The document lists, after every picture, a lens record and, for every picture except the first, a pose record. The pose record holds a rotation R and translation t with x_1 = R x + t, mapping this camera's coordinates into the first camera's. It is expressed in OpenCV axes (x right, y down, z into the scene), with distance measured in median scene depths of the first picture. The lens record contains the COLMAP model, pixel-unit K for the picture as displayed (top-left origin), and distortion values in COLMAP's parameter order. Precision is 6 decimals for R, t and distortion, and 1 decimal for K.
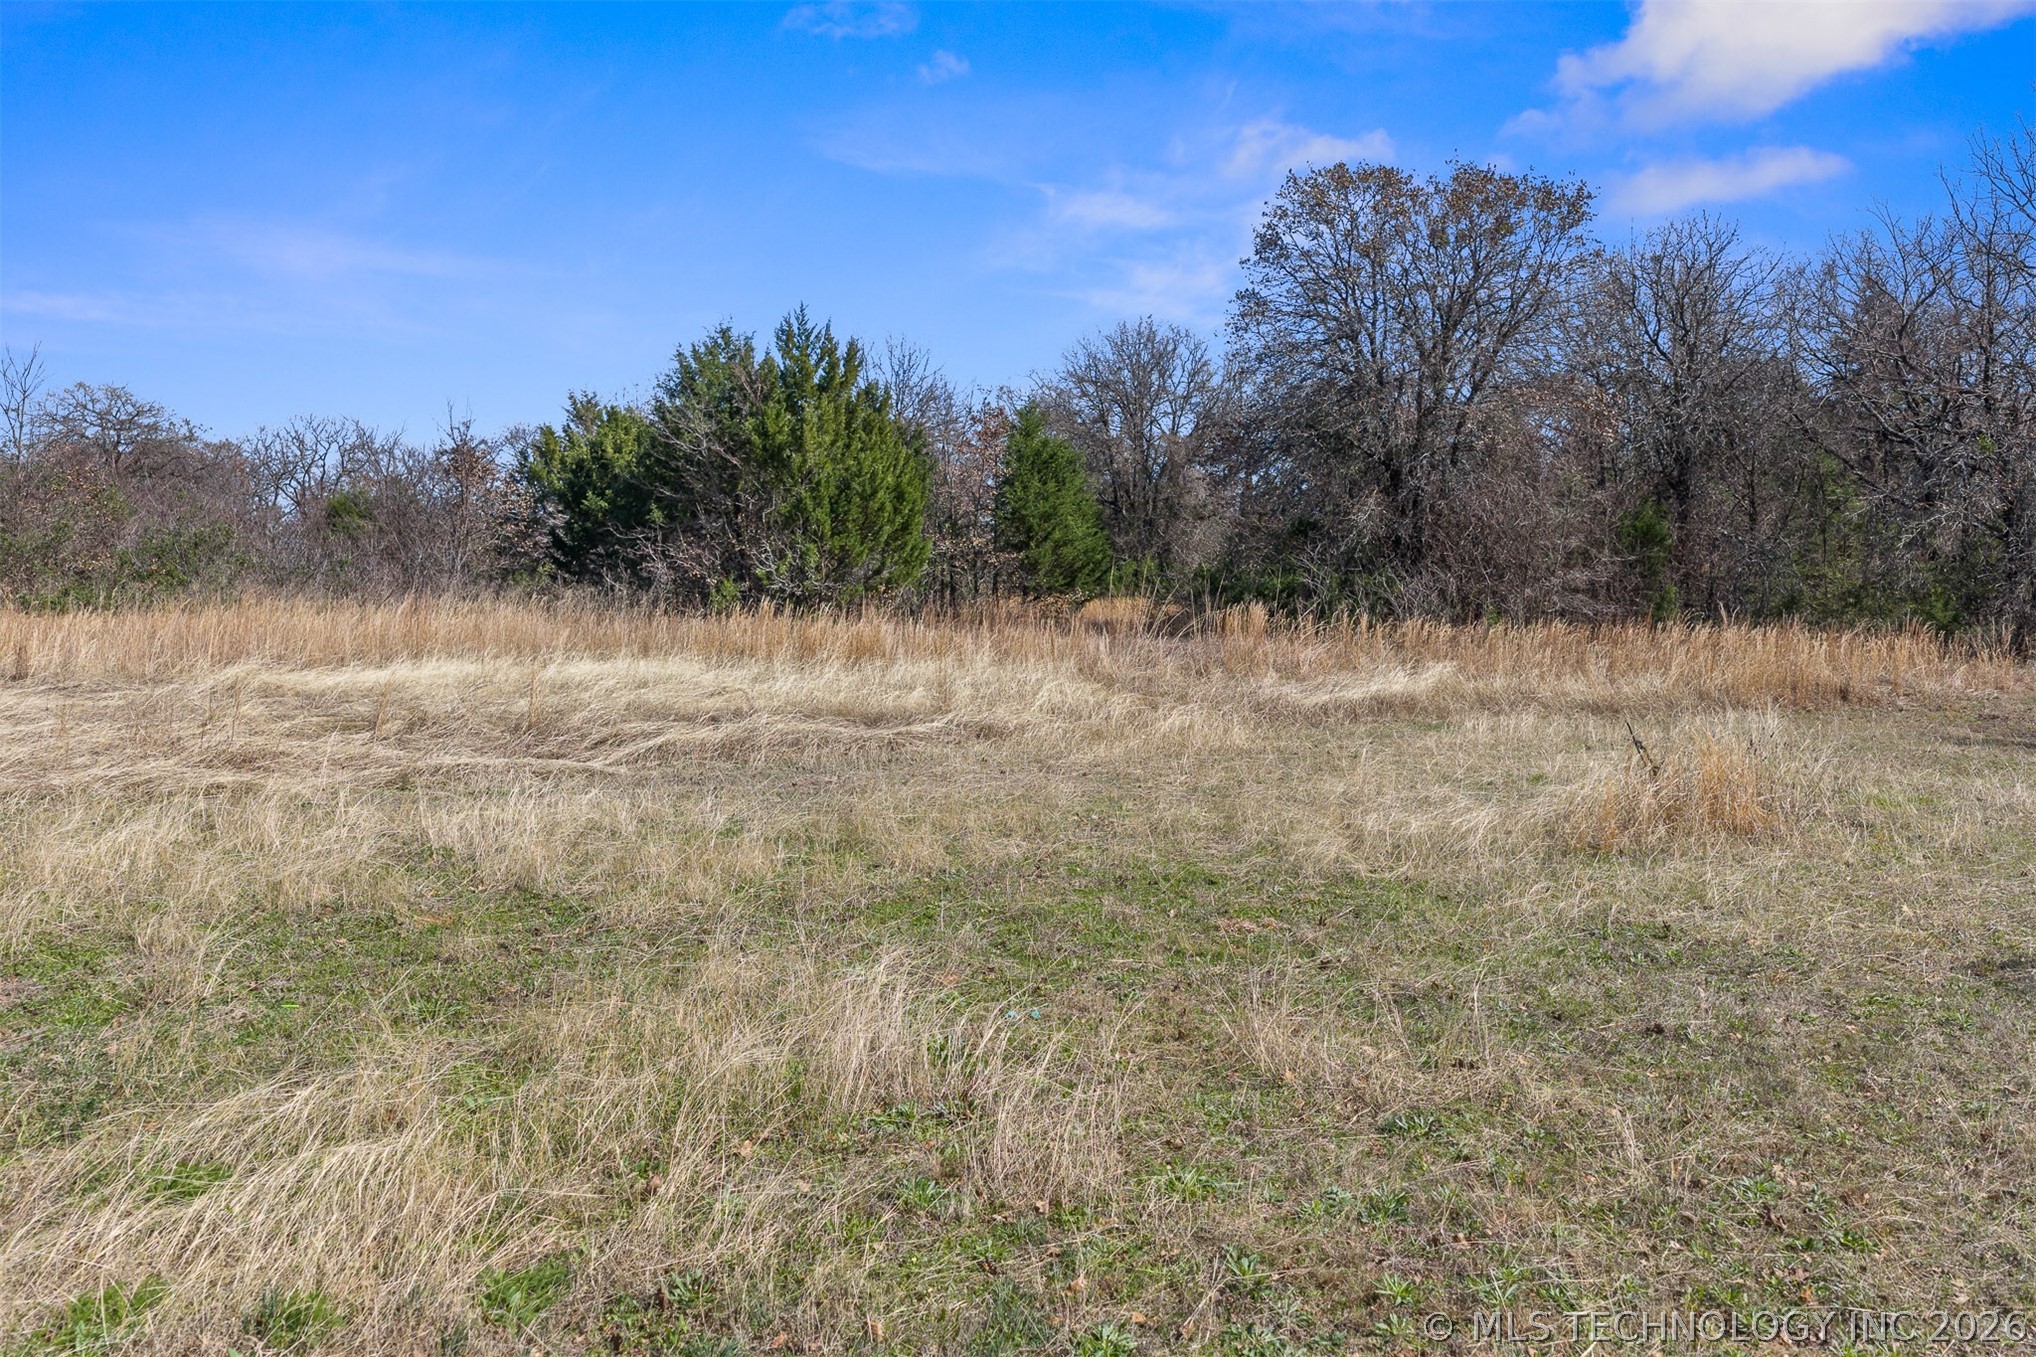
lens RADIAL K [[1625.9, 0, 1021.7], [0, 1625.9, 692.2], [0, 0, 1]] dist [-0.009929, -0.004134]
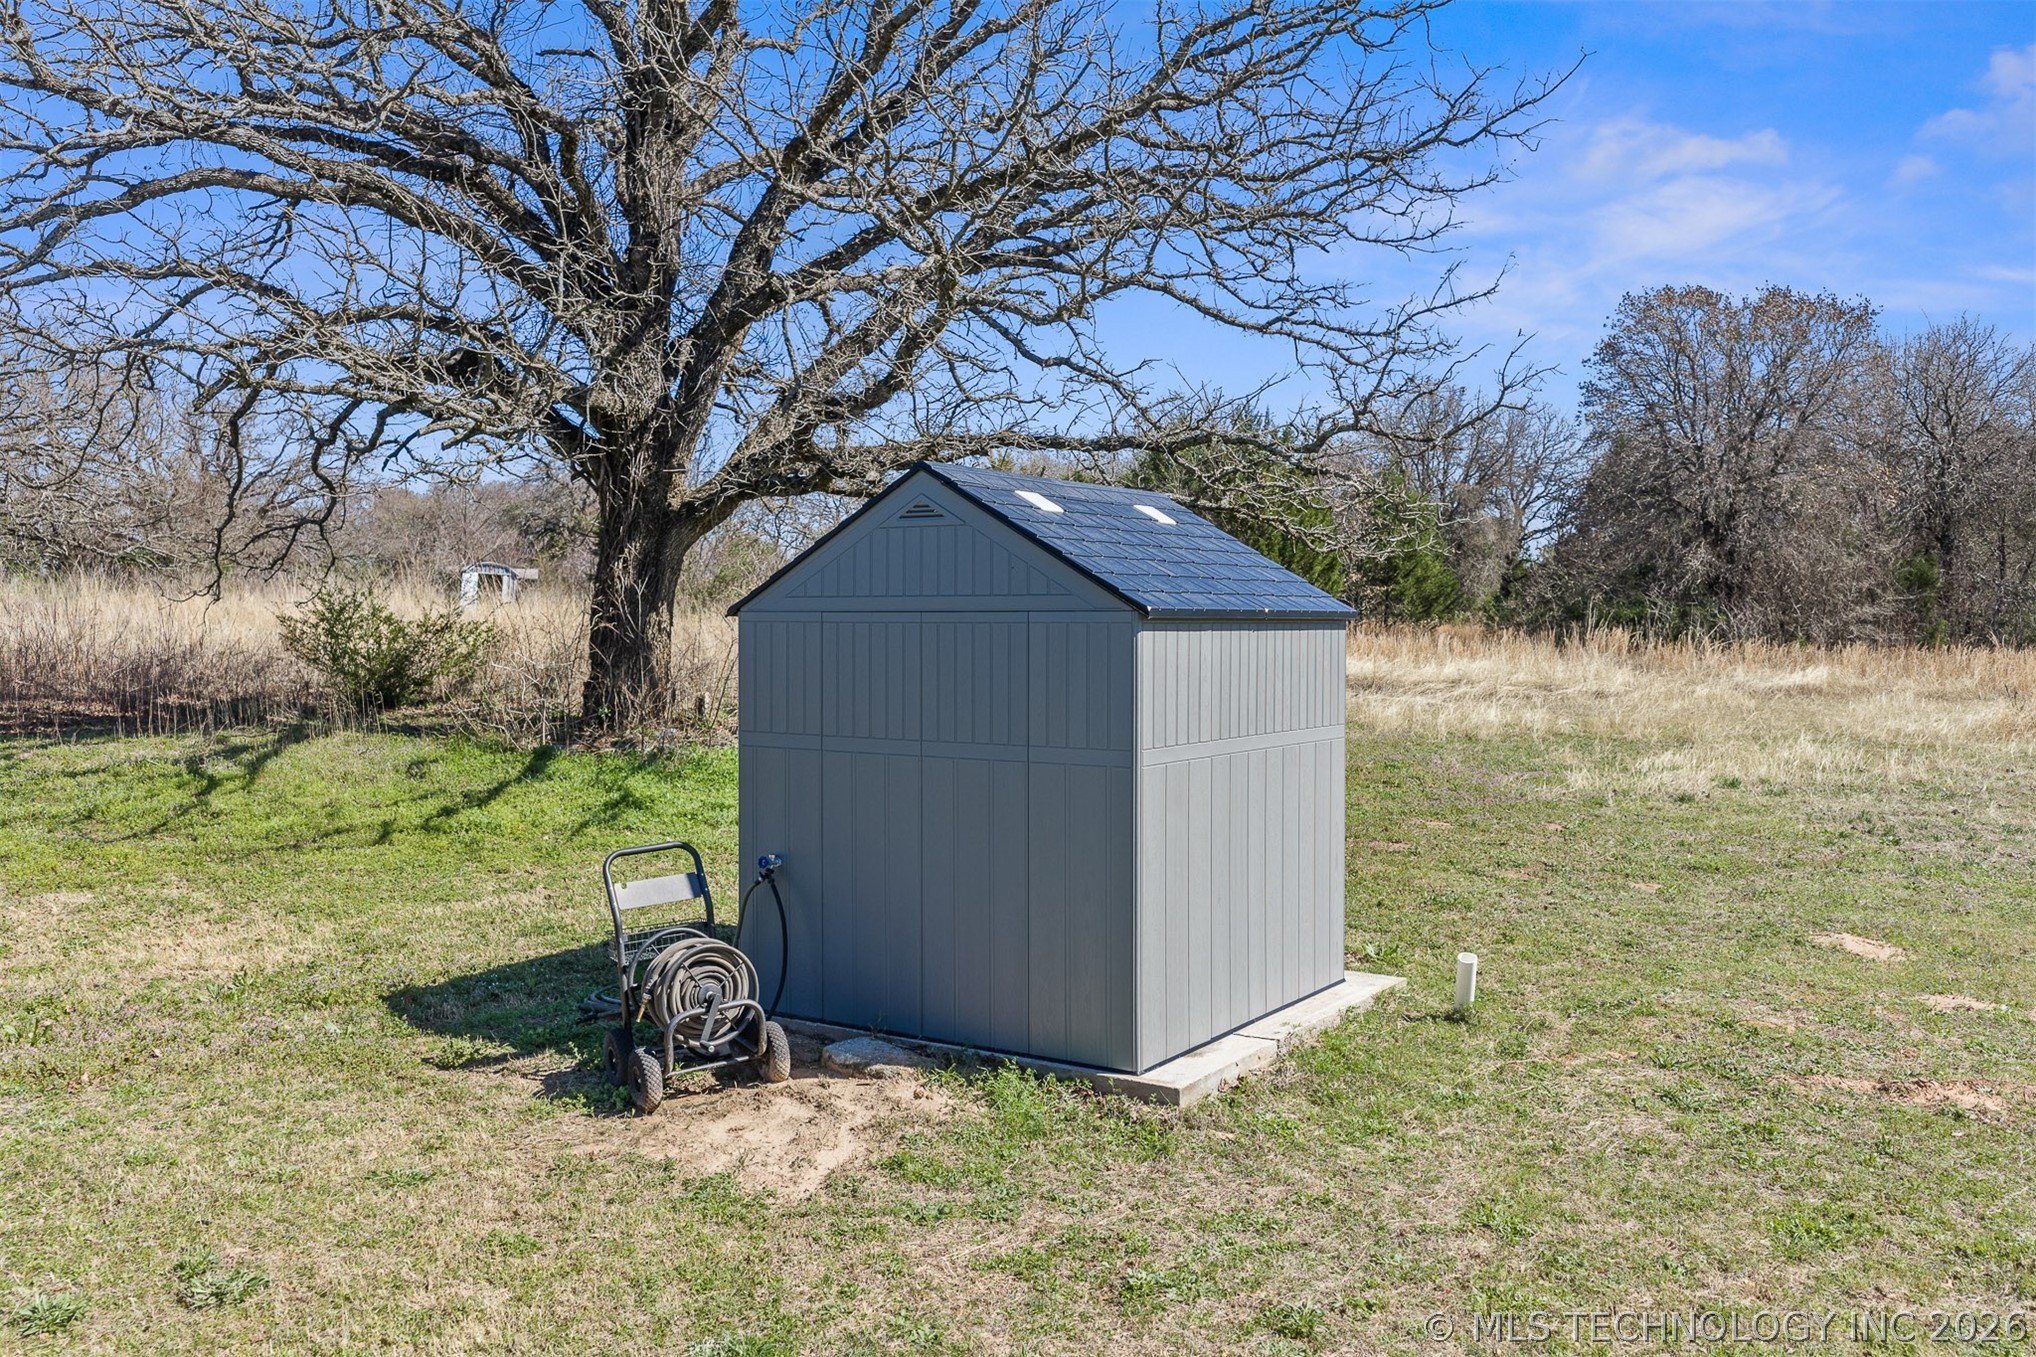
lens RADIAL K [[1625.9, 0, 1008.3], [0, 1625.9, 668.0], [0, 0, 1]] dist [-0.009929, -0.004134]
pose [[0.994245, 0.016939, -0.105784, -0.193987], [-0.020088, 0.999384, -0.028778, 0.024014], [0.105232, 0.030737, 0.993973, -0.340815]]
